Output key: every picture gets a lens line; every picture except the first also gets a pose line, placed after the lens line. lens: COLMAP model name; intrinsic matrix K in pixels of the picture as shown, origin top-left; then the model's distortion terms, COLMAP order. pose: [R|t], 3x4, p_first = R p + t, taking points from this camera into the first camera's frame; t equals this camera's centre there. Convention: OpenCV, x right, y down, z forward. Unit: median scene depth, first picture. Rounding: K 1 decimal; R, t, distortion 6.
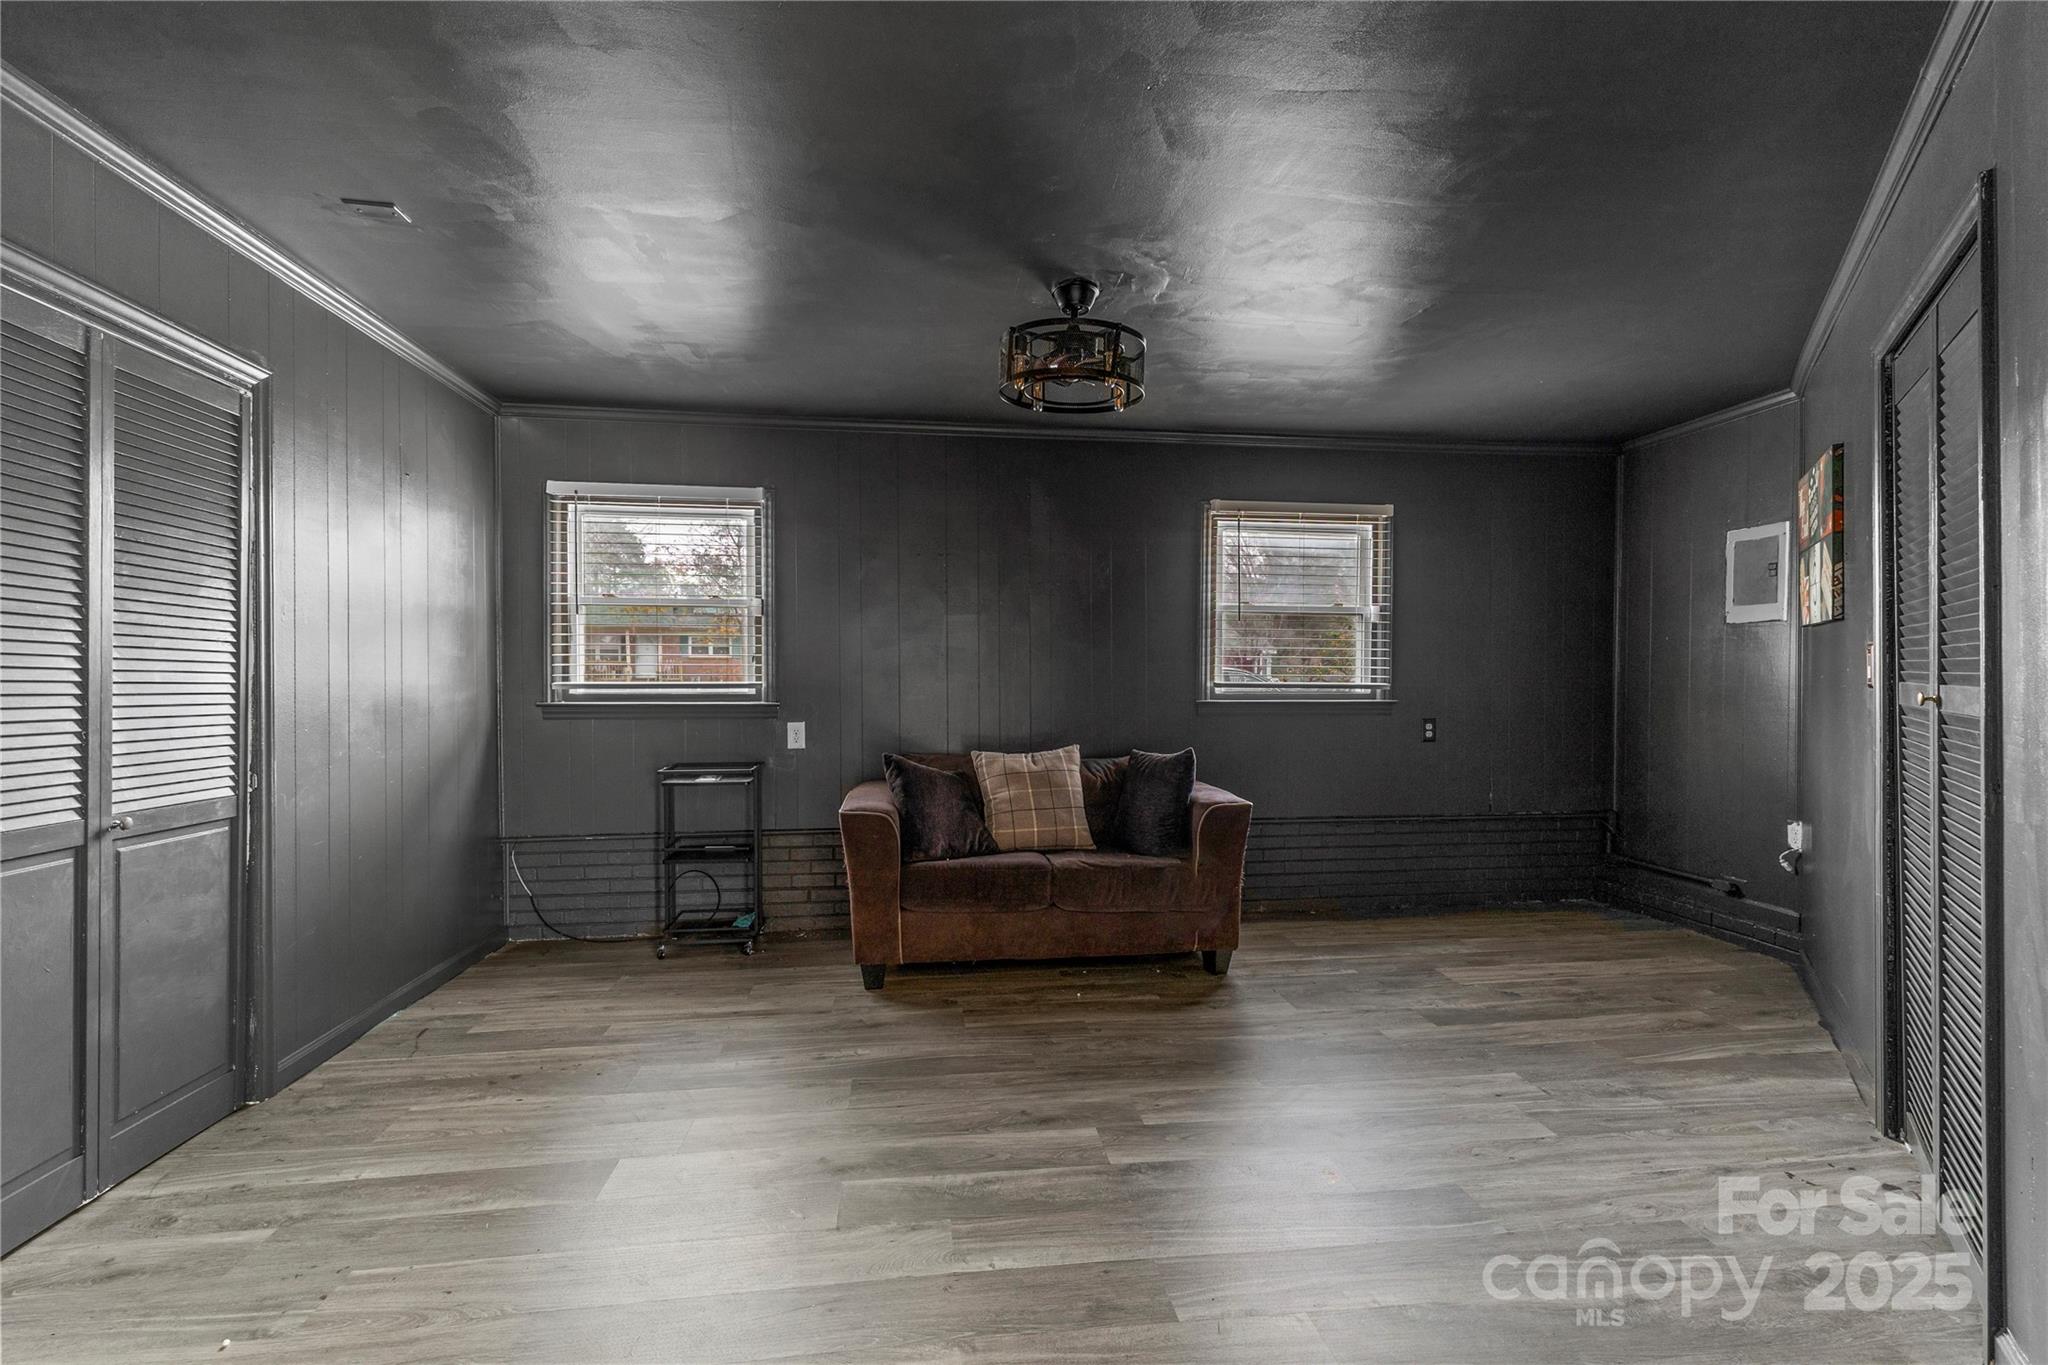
lens RADIAL K [[881.1, 0, 1025.7], [0, 881.1, 686.6], [0, 0, 1]] dist [0.003918, 0.000592]
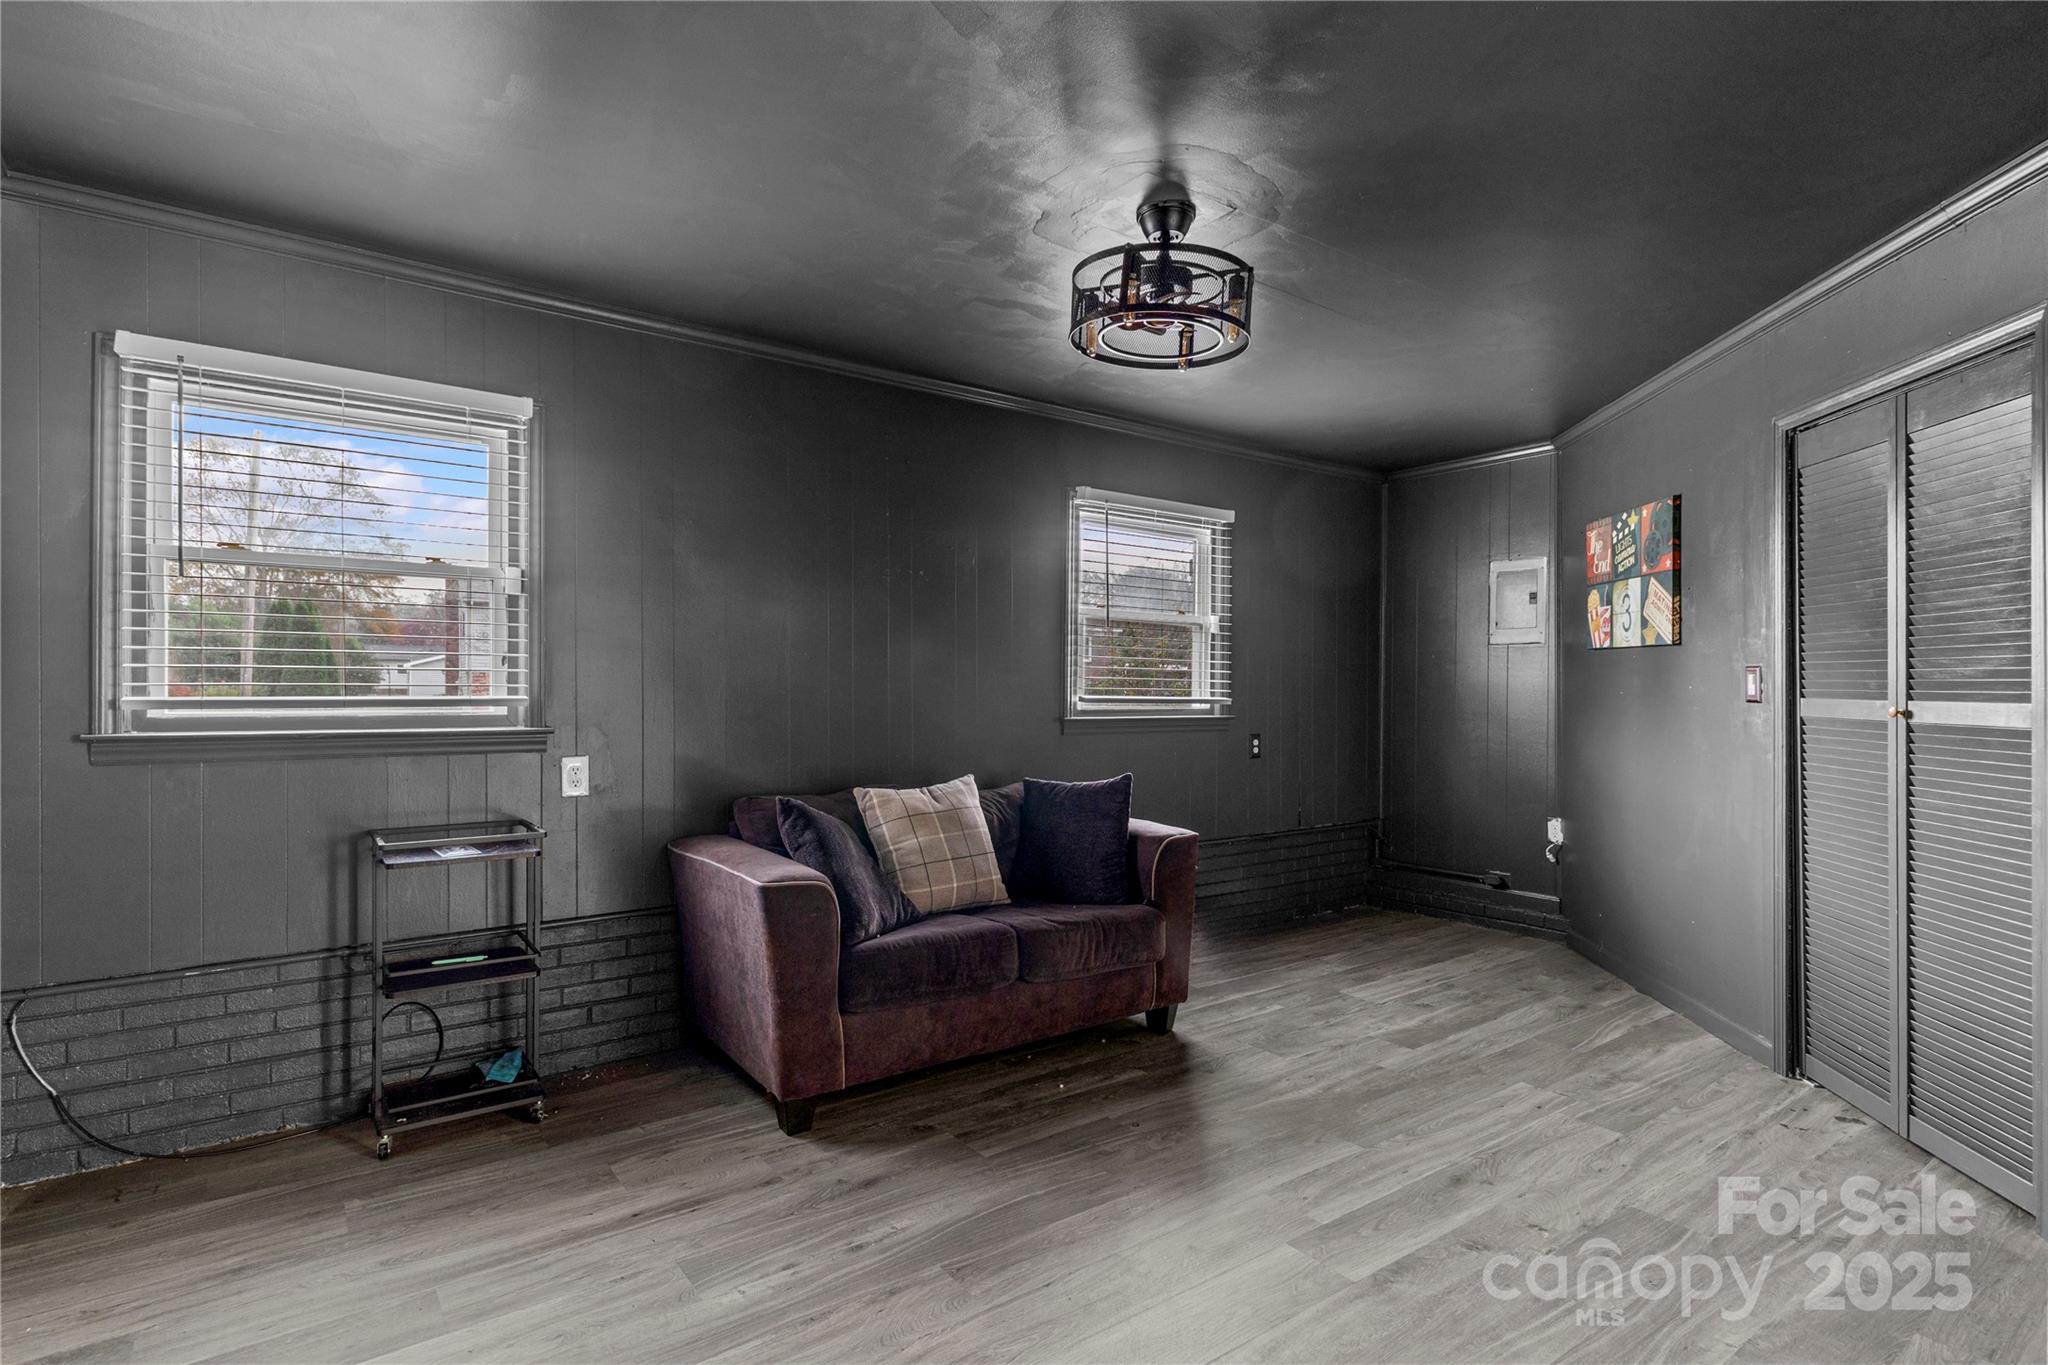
lens RADIAL K [[1008.2, 0, 1023.0], [0, 1008.2, 696.9], [0, 0, 1]] dist [0.011111, -0.005423]
pose [[0.874096, 0.000116, 0.485752, -0.362512], [0.001433, 0.999995, -0.002816, -0.002508], [-0.485750, 0.003158, 0.874092, 0.182821]]
